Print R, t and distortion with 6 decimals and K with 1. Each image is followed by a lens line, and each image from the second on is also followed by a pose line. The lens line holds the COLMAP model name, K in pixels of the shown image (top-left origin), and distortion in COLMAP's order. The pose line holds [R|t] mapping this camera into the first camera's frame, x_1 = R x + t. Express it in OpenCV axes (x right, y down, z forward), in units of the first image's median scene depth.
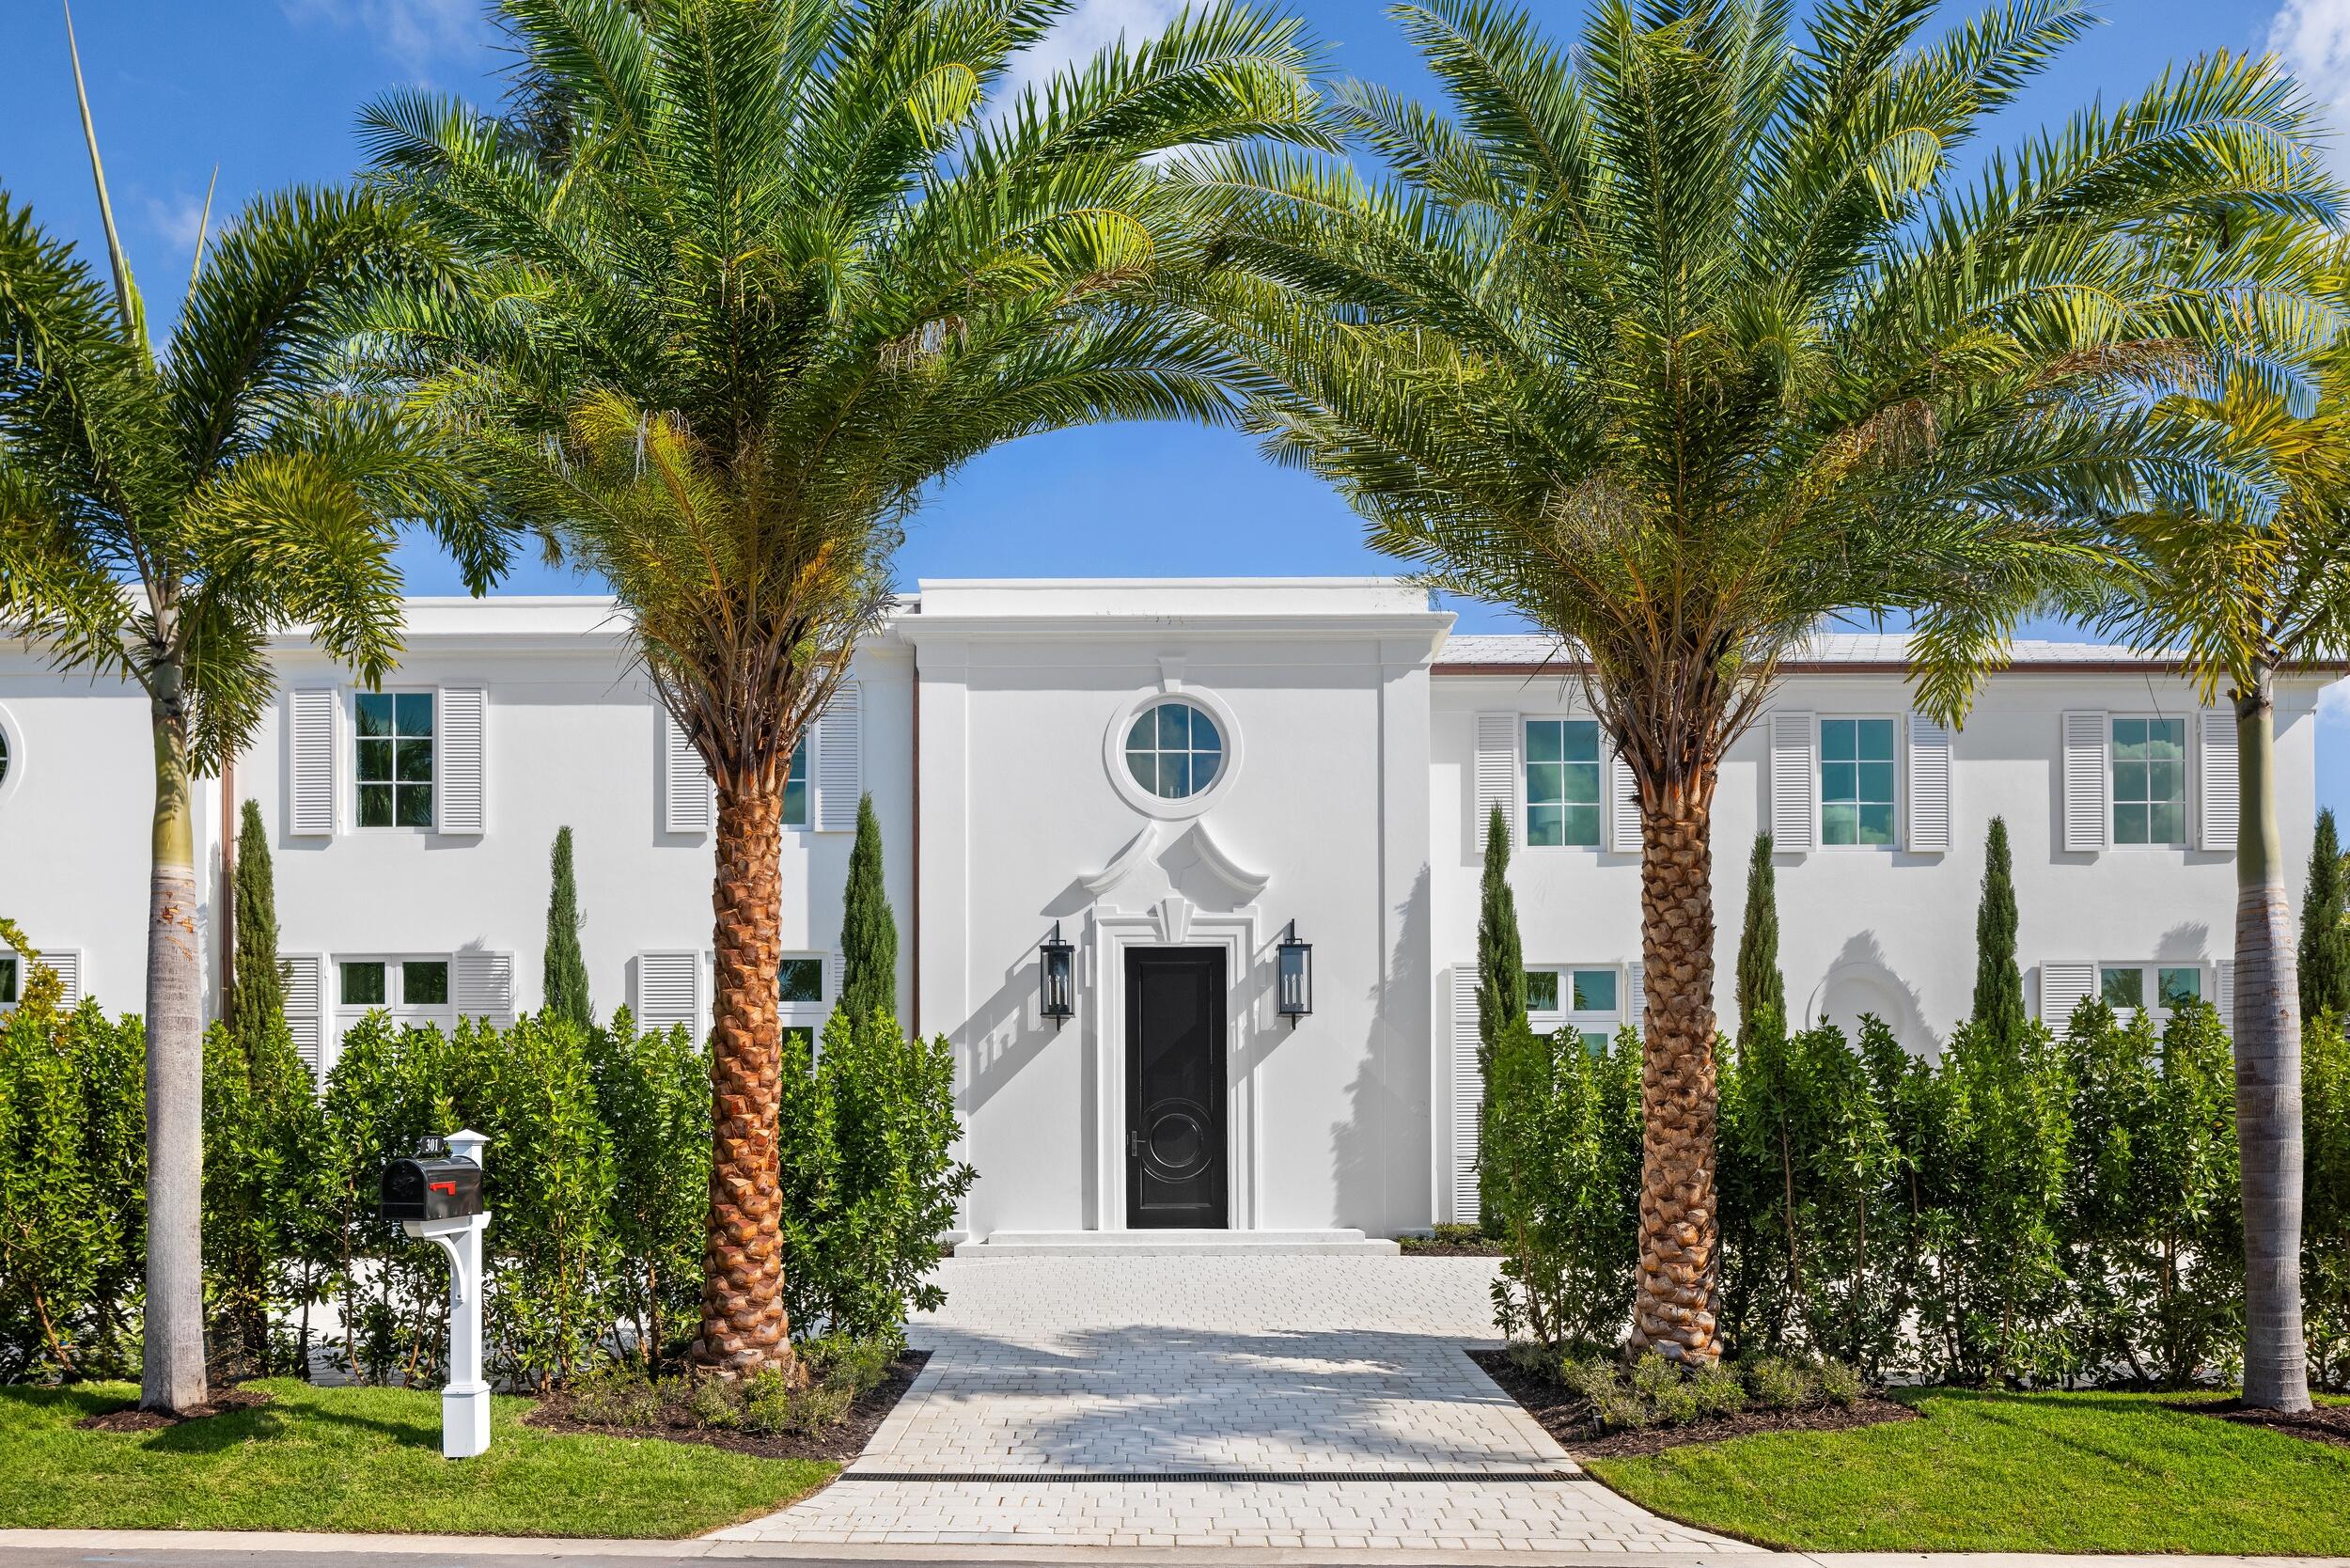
lens RADIAL K [[1606.1, 0, 1175.0], [0, 1606.1, 775.8], [0, 0, 1]] dist [0.001660, 0.002095]
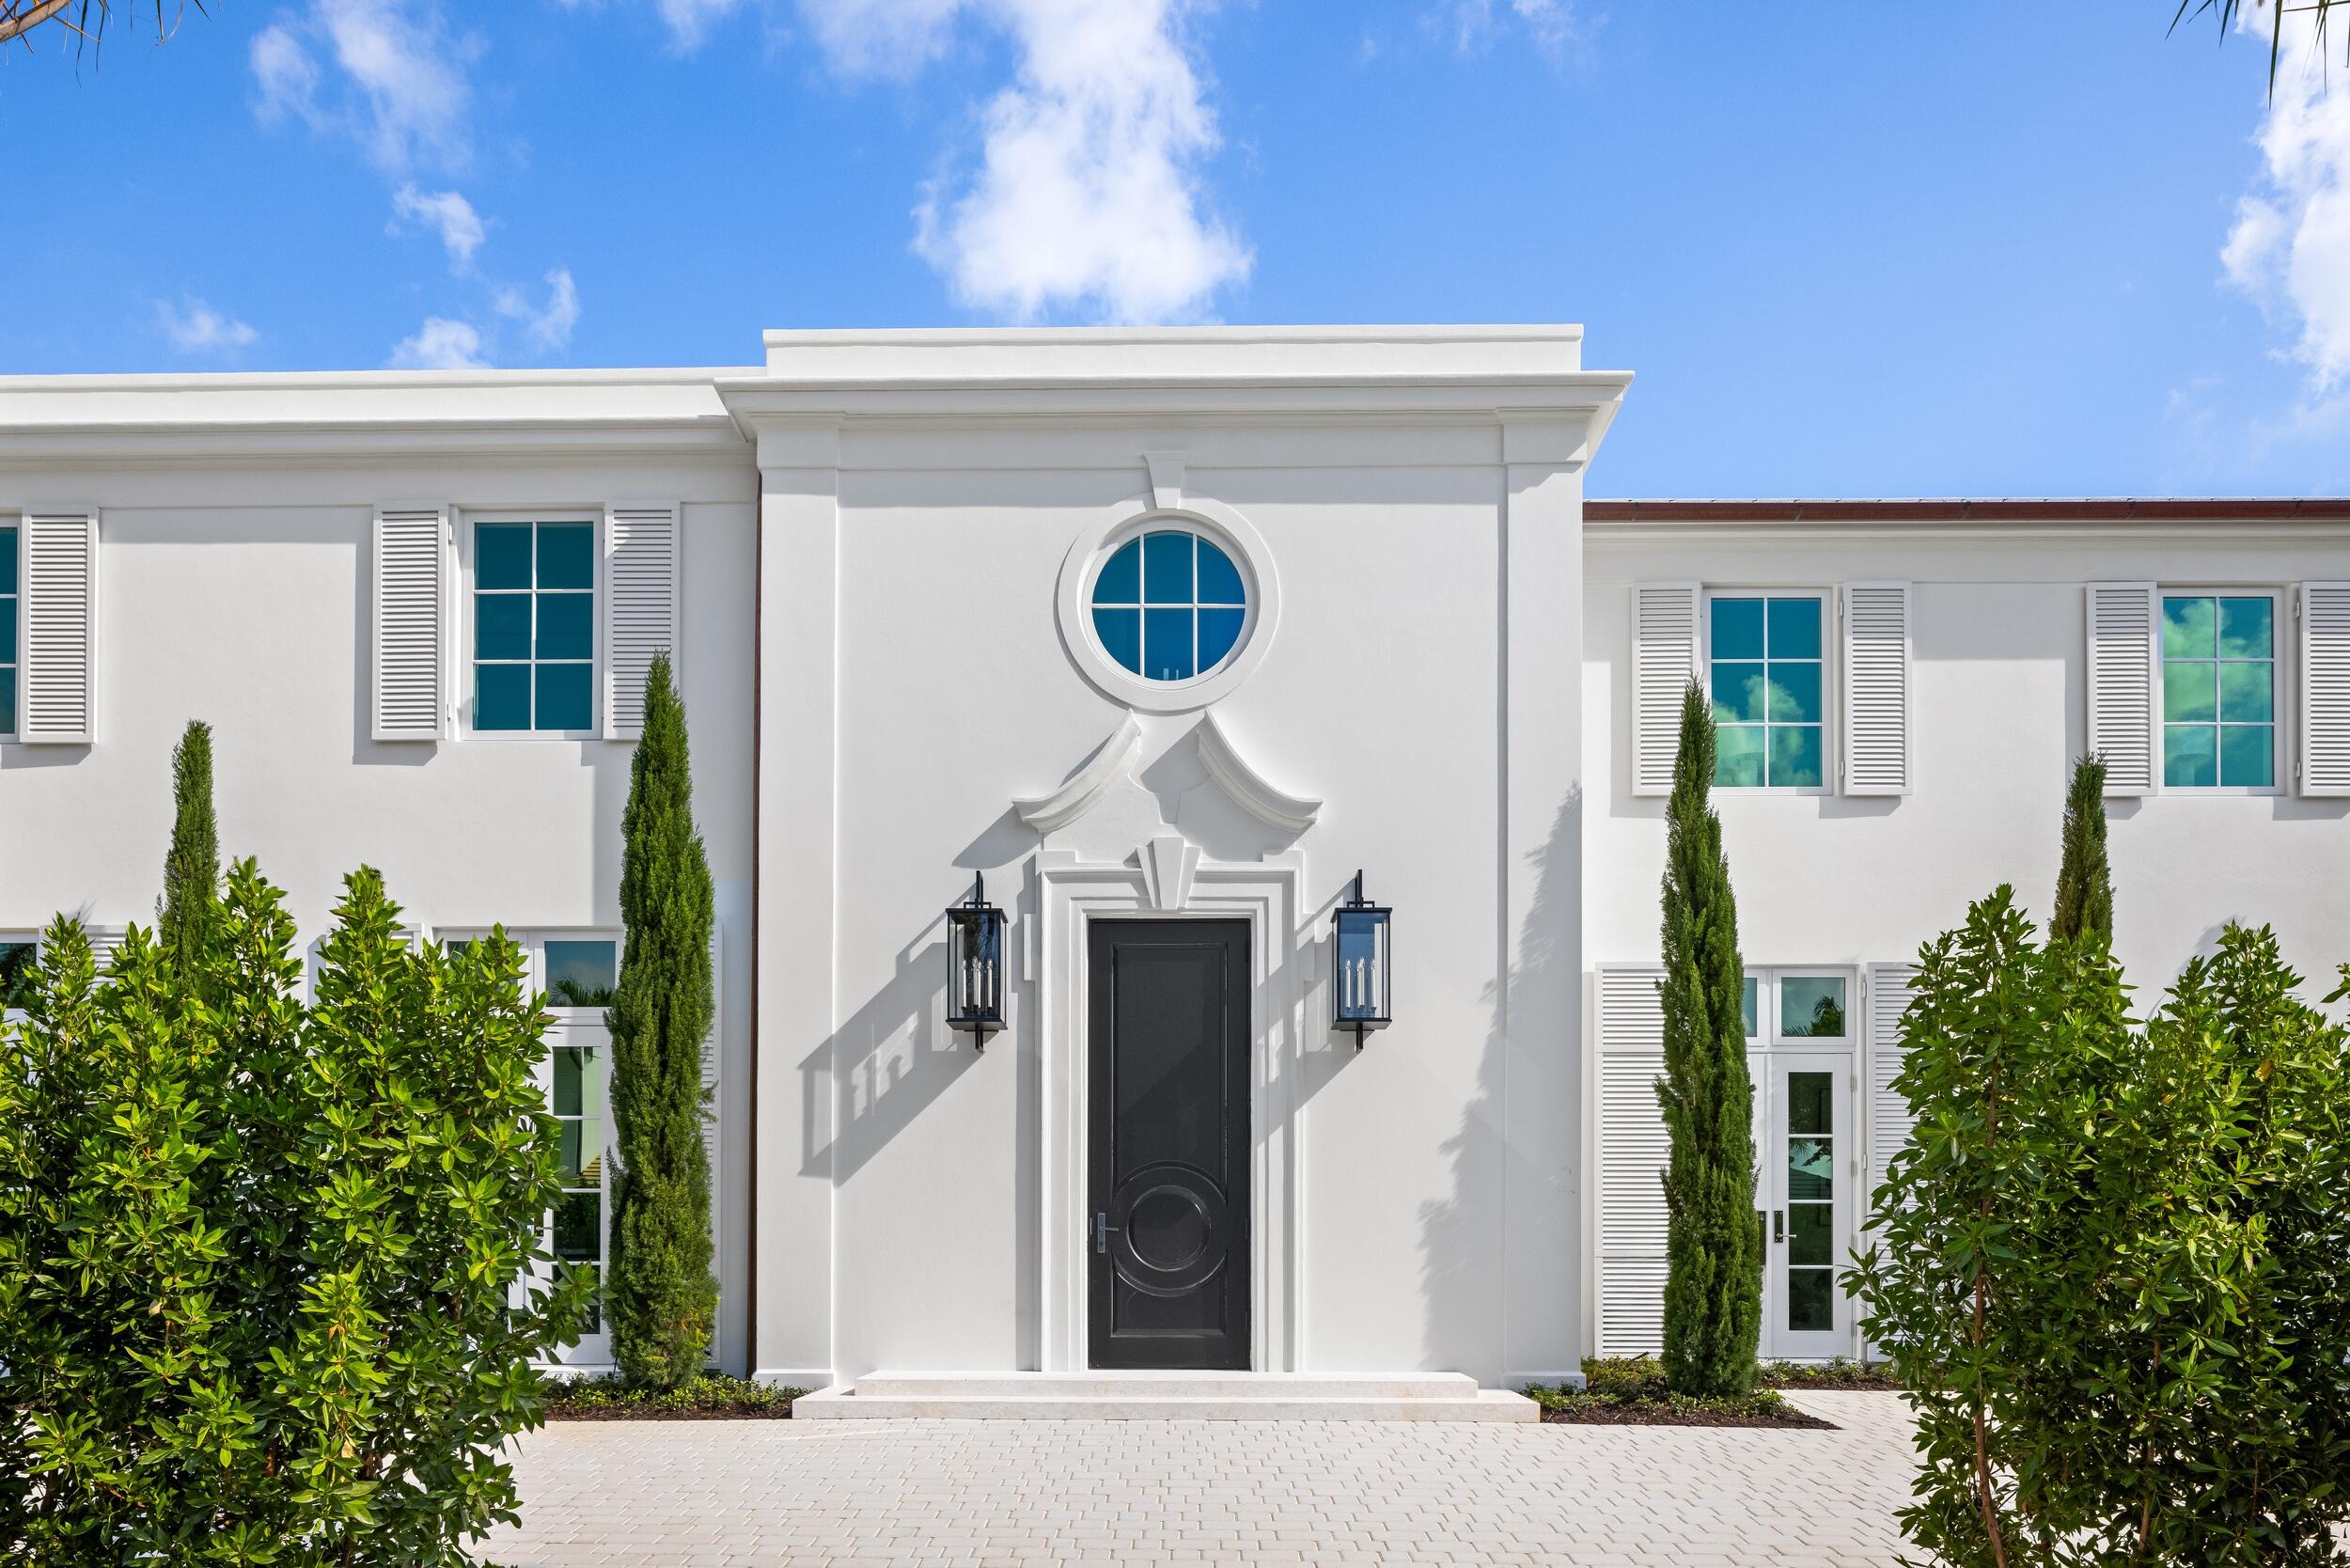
lens RADIAL K [[1606.1, 0, 1207.1], [0, 1606.1, 894.6], [0, 0, 1]] dist [0.001660, 0.002095]
pose [[0.999977, 0.006666, -0.001270, 0.015640], [-0.006653, 0.999928, 0.009966, 0.092013], [0.001337, -0.009957, 0.999950, 0.381553]]
